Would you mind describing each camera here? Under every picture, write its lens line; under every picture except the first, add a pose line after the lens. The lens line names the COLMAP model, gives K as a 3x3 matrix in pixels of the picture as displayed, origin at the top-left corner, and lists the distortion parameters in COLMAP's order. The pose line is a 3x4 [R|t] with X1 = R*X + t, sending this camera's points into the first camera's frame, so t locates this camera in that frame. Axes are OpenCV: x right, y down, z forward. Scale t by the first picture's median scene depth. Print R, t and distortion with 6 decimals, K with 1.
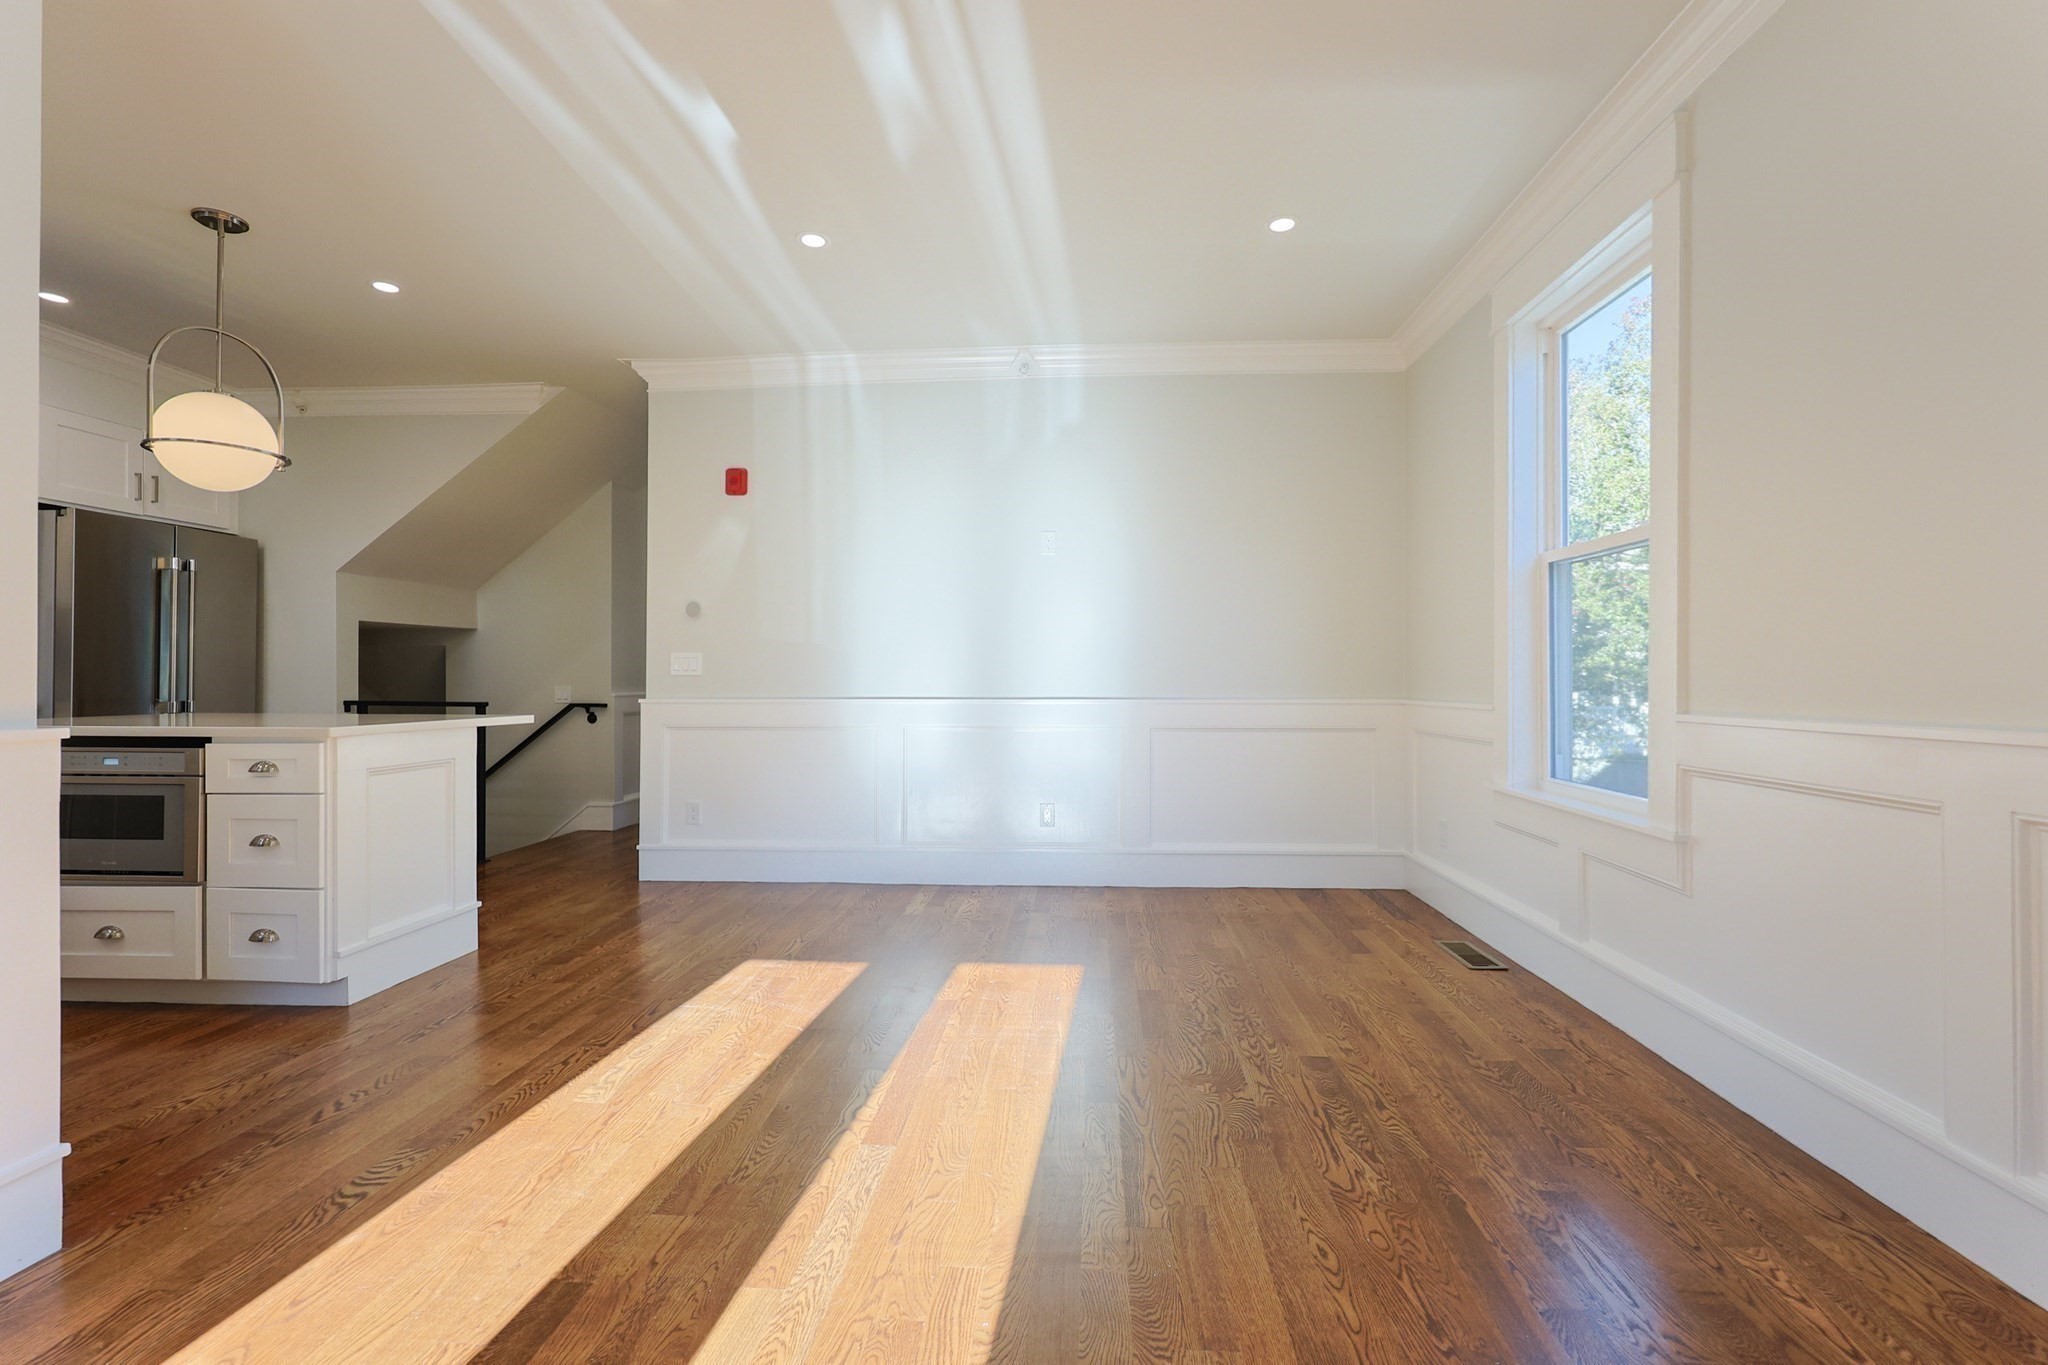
lens RADIAL K [[870.8, 0, 1035.7], [0, 870.8, 689.8], [0, 0, 1]] dist [-0.001626, 0.001129]
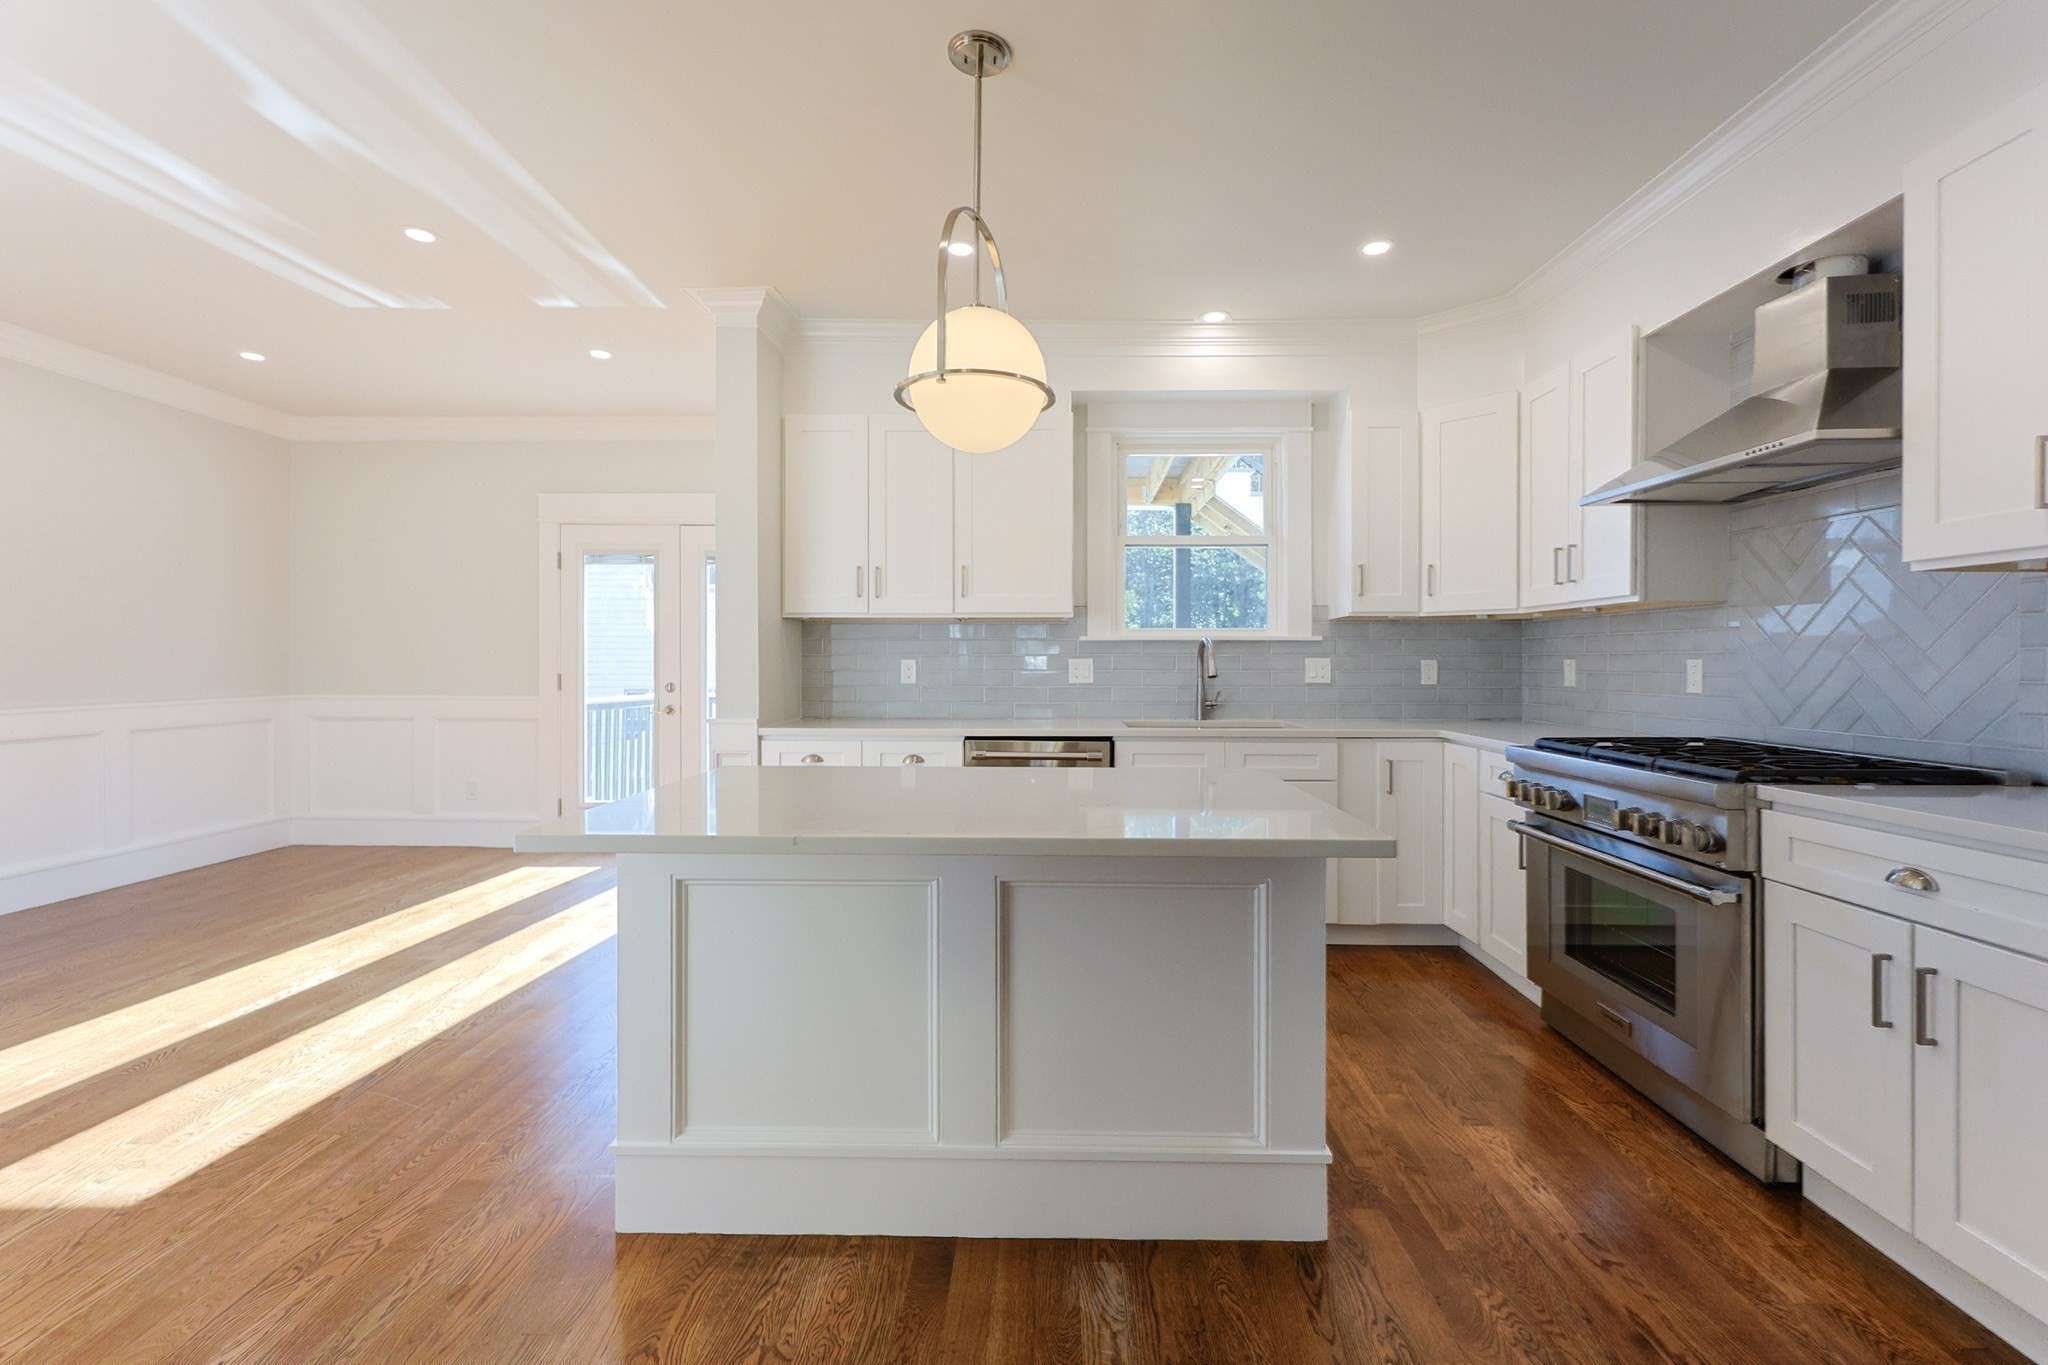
lens RADIAL K [[870.8, 0, 1034.9], [0, 870.8, 670.8], [0, 0, 1]] dist [-0.001626, 0.001129]
pose [[-0.998902, -0.004962, -0.046585, -1.008718], [-0.005927, 0.999770, 0.020598, -0.074685], [0.046472, 0.020852, -0.998702, 1.786837]]
